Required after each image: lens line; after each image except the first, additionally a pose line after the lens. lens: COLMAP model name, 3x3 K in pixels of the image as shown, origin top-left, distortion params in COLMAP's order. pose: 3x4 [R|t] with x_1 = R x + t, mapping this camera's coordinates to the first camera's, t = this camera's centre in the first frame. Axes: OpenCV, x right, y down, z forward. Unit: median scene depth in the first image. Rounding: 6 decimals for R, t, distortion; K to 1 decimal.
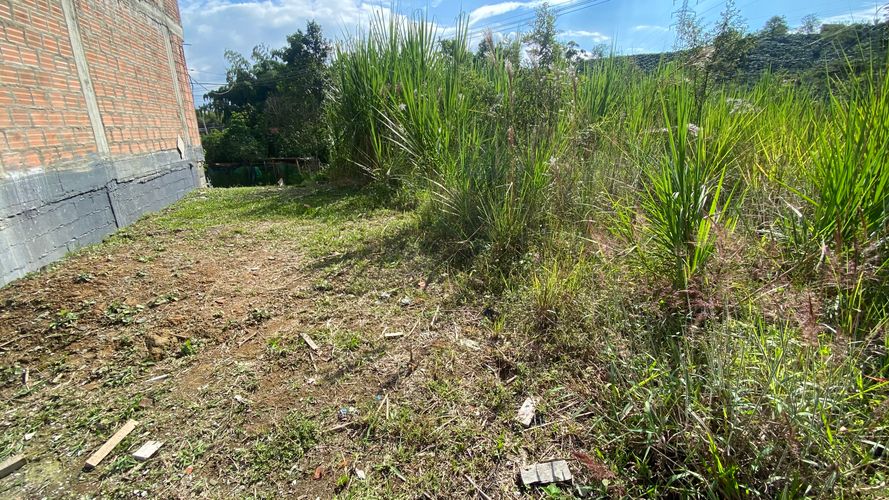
lens RADIAL K [[363.0, 0, 440.2], [0, 363.0, 251.1], [0, 0, 1]] dist [0.017319, -0.019369]
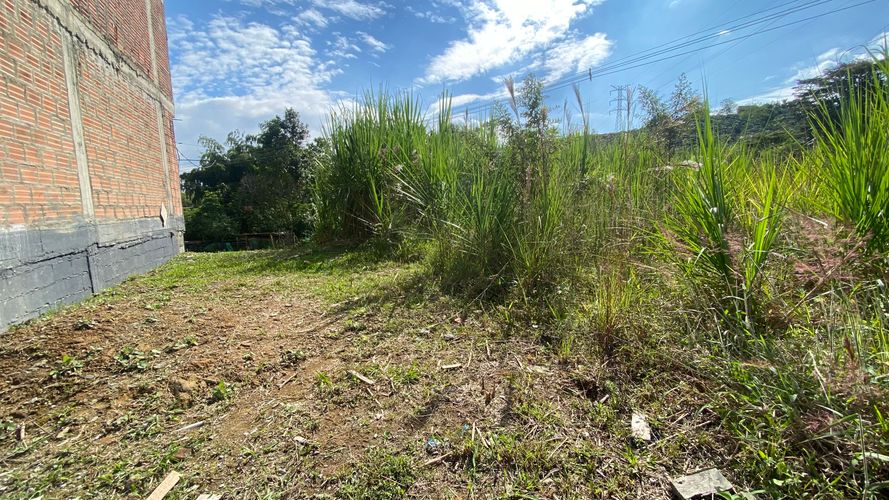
lens RADIAL K [[363.0, 0, 440.2], [0, 363.0, 251.1], [0, 0, 1]] dist [0.017319, -0.019369]
pose [[0.996196, -0.036971, 0.078908, -0.196219], [0.051530, 0.980175, -0.191317, 0.109210], [-0.070270, 0.194656, 0.978351, 0.057193]]
